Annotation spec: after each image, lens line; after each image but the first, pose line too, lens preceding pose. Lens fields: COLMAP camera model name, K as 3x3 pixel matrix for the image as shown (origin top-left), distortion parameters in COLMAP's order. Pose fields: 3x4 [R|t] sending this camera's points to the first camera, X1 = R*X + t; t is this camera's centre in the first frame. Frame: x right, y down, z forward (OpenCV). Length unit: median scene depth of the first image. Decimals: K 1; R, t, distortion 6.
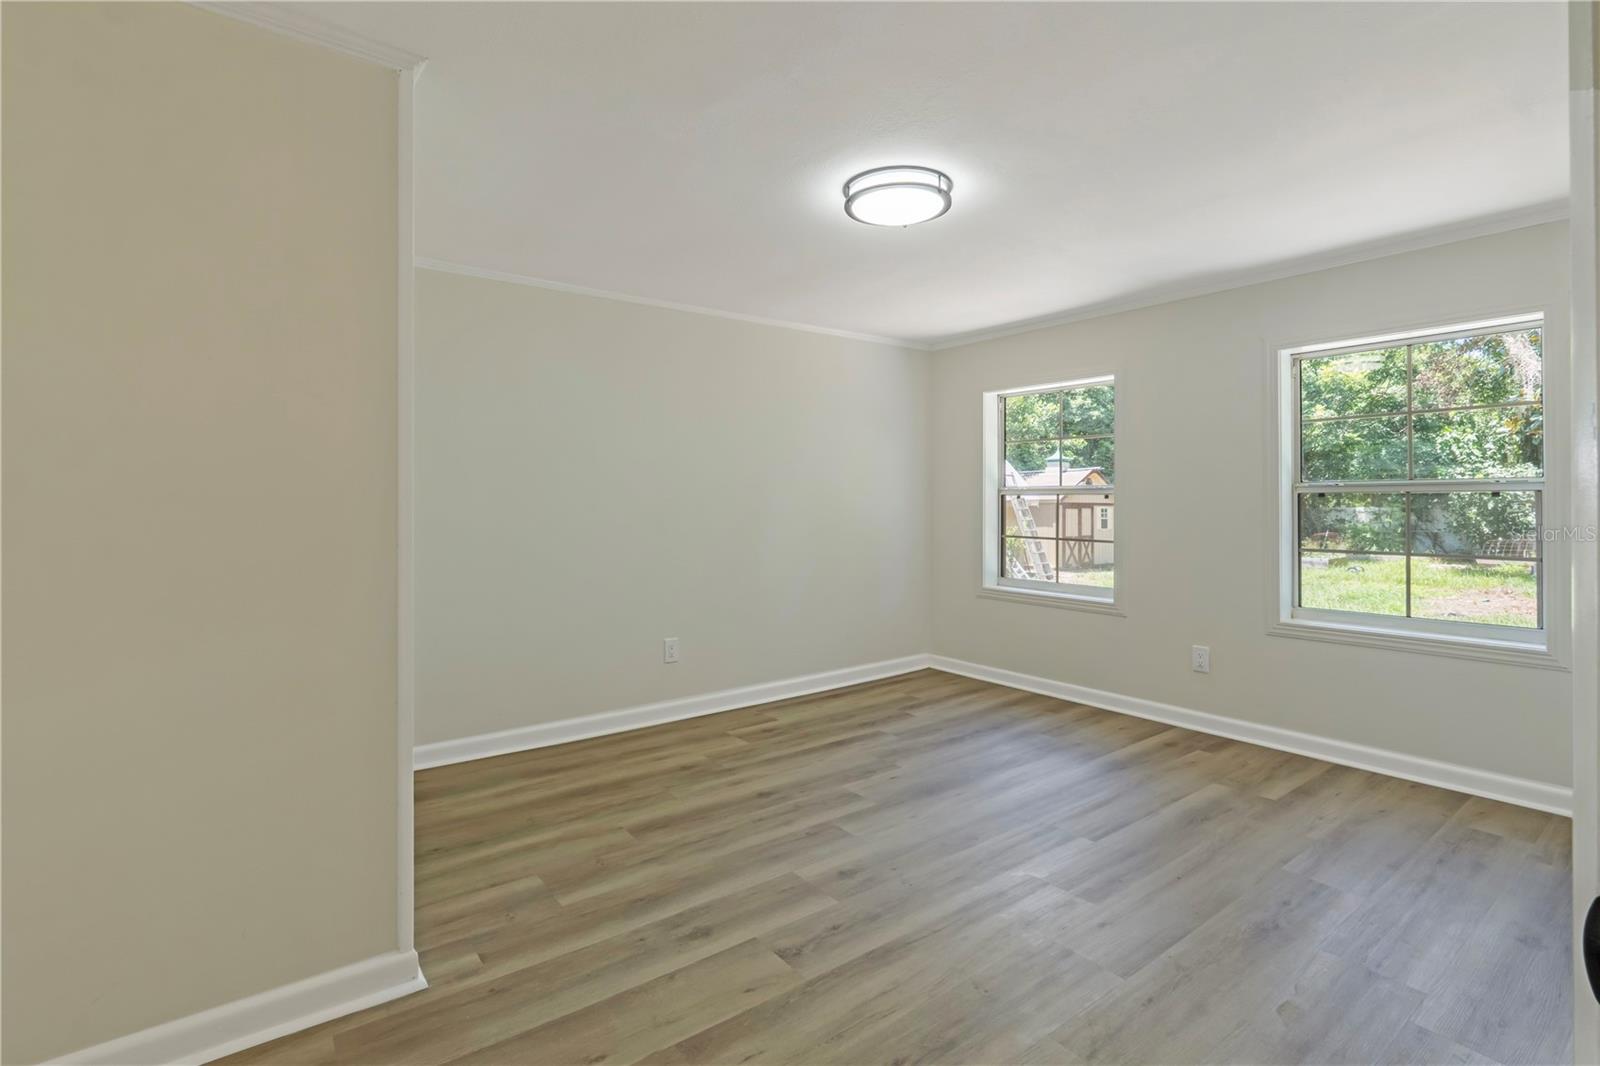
lens RADIAL K [[740.7, 0, 810.1], [0, 740.7, 520.7], [0, 0, 1]] dist [-0.004558, -0.000987]
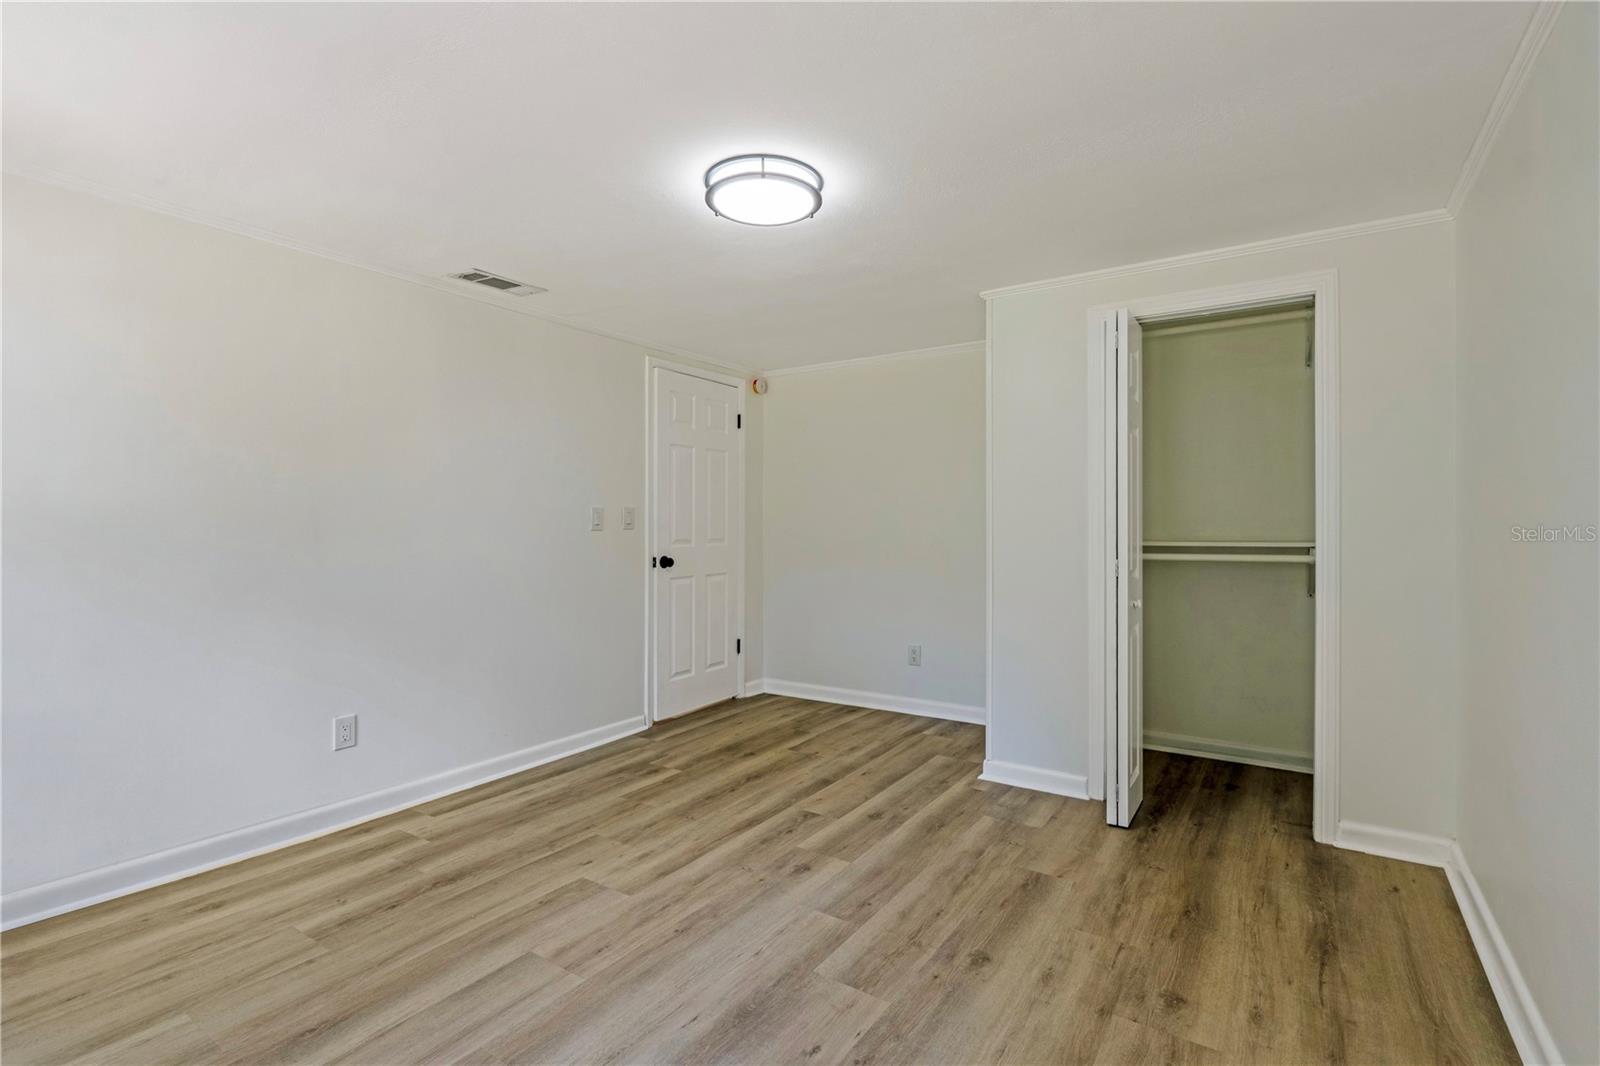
lens RADIAL K [[740.7, 0, 810.1], [0, 740.7, 520.7], [0, 0, 1]] dist [-0.004558, -0.000987]
pose [[-0.947729, 0.001536, -0.319072, 0.372221], [-0.005779, 0.999742, 0.021977, -0.054567], [0.319023, 0.022672, -0.947476, 1.956780]]
